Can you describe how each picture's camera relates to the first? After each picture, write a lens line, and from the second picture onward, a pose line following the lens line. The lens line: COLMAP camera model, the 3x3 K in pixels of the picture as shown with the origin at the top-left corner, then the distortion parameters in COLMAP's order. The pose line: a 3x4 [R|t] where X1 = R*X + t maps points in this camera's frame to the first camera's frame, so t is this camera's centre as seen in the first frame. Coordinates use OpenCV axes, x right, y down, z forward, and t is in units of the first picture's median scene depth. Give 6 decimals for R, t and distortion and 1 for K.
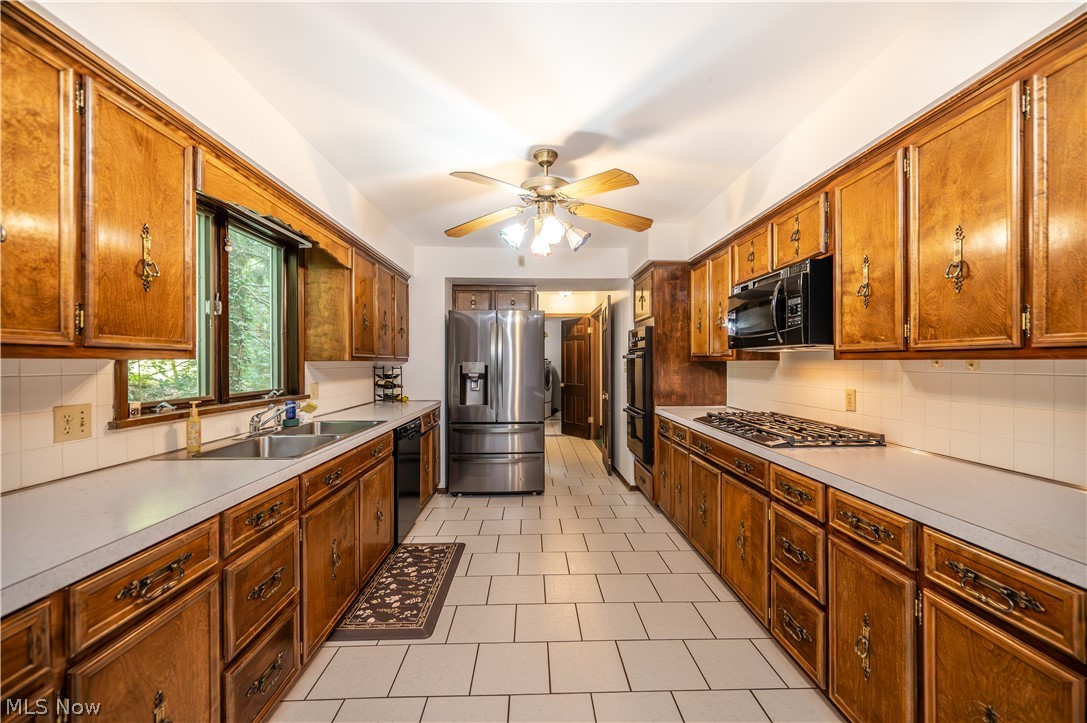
lens RADIAL K [[434.5, 0, 540.2], [0, 434.5, 363.4], [0, 0, 1]] dist [-0.006015, 0.000139]
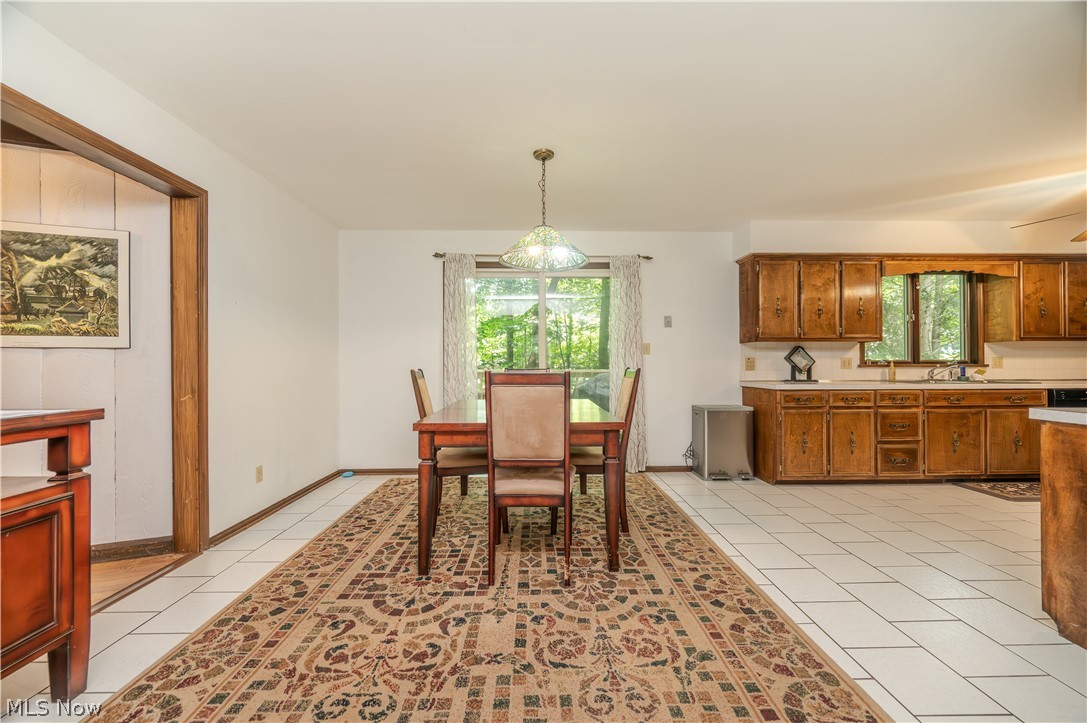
lens RADIAL K [[434.5, 0, 547.7], [0, 434.5, 365.6], [0, 0, 1]] dist [-0.006015, 0.000139]
pose [[0.006517, 0.006156, -0.999960, 0.976105], [0.001995, 0.999979, 0.006169, 0.063496], [0.999977, -0.002035, 0.006505, -0.563418]]
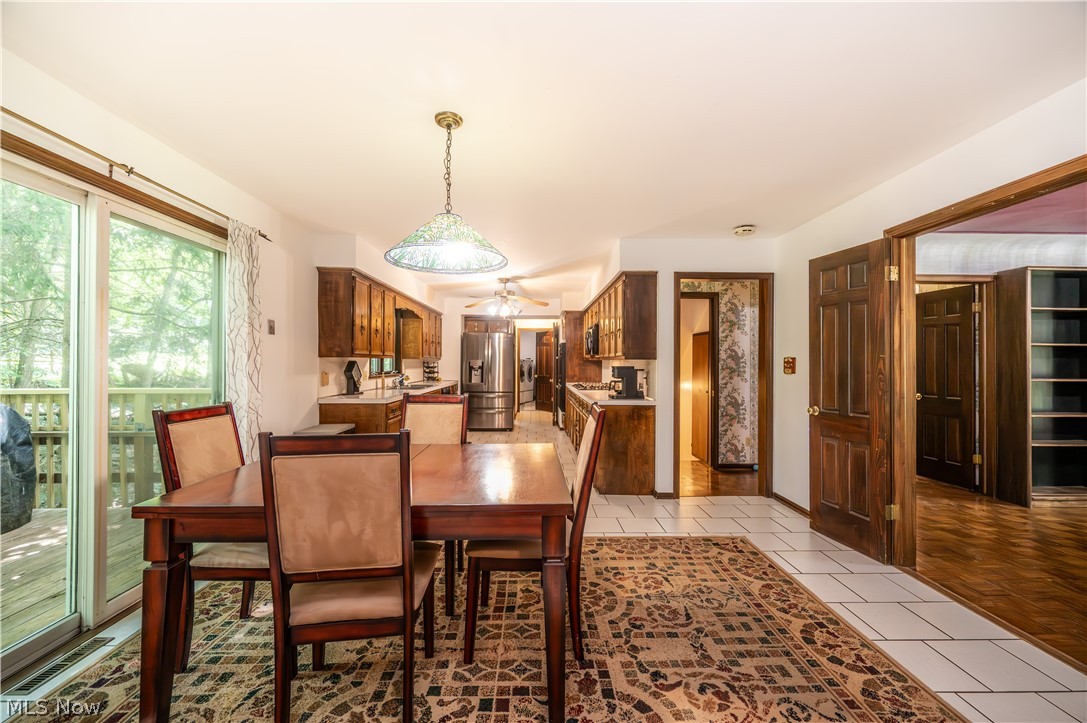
lens RADIAL K [[434.5, 0, 548.4], [0, 434.5, 358.5], [0, 0, 1]] dist [-0.006015, 0.000139]
pose [[0.999826, 0.006880, 0.017332, 0.184456], [-0.006731, 0.999940, -0.008624, 0.007784], [-0.017390, 0.008506, 0.999813, -1.285750]]
